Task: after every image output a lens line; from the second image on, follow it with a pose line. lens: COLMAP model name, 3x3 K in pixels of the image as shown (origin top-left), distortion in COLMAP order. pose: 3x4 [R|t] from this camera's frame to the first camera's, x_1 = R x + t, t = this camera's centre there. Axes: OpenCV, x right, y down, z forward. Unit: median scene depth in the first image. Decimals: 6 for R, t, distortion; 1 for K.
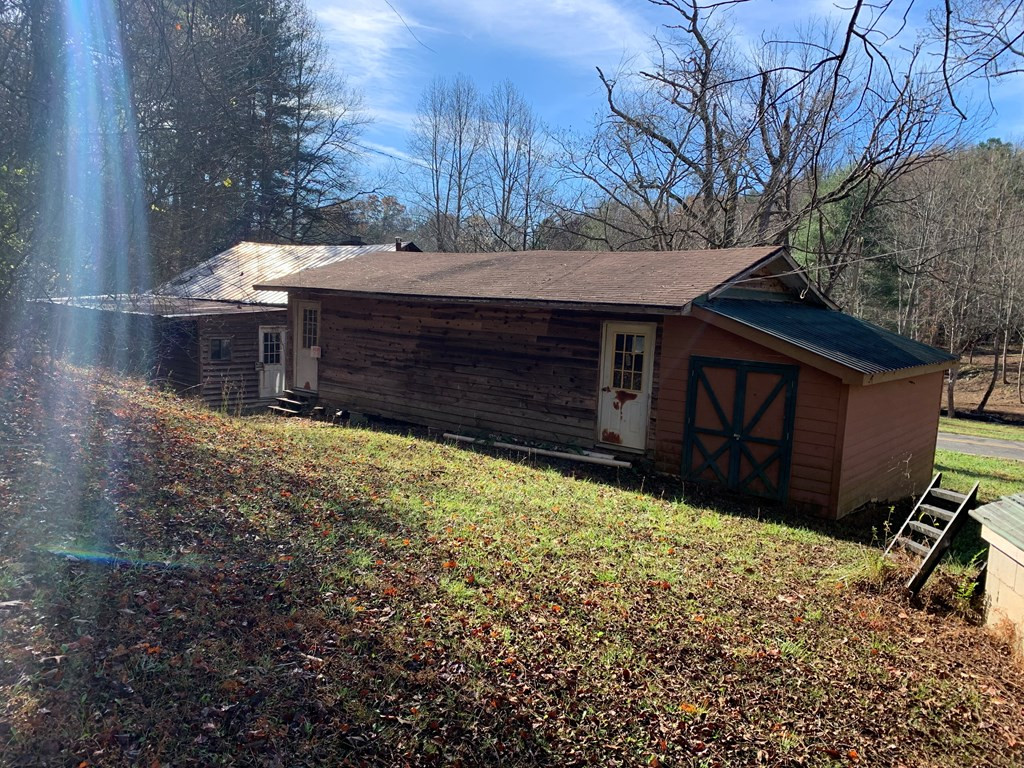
lens RADIAL K [[769.3, 0, 512.0], [0, 769.3, 384.0], [0, 0, 1]] dist [0.015926, -0.002388]
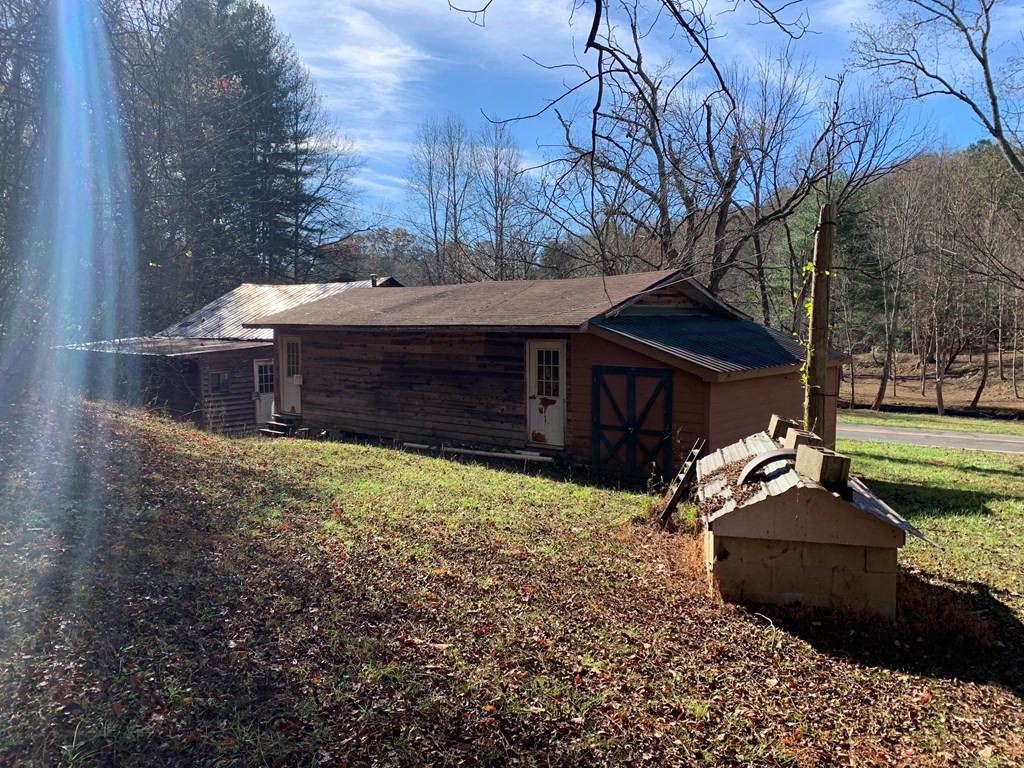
lens RADIAL K [[762.5, 0, 511.4], [0, 762.5, 379.5], [0, 0, 1]] dist [0.041141, -0.055693]
pose [[0.998503, -0.050636, -0.020705, 0.101915], [0.049891, 0.998140, -0.035038, 0.016809], [0.022441, 0.033953, 0.999171, -0.154407]]
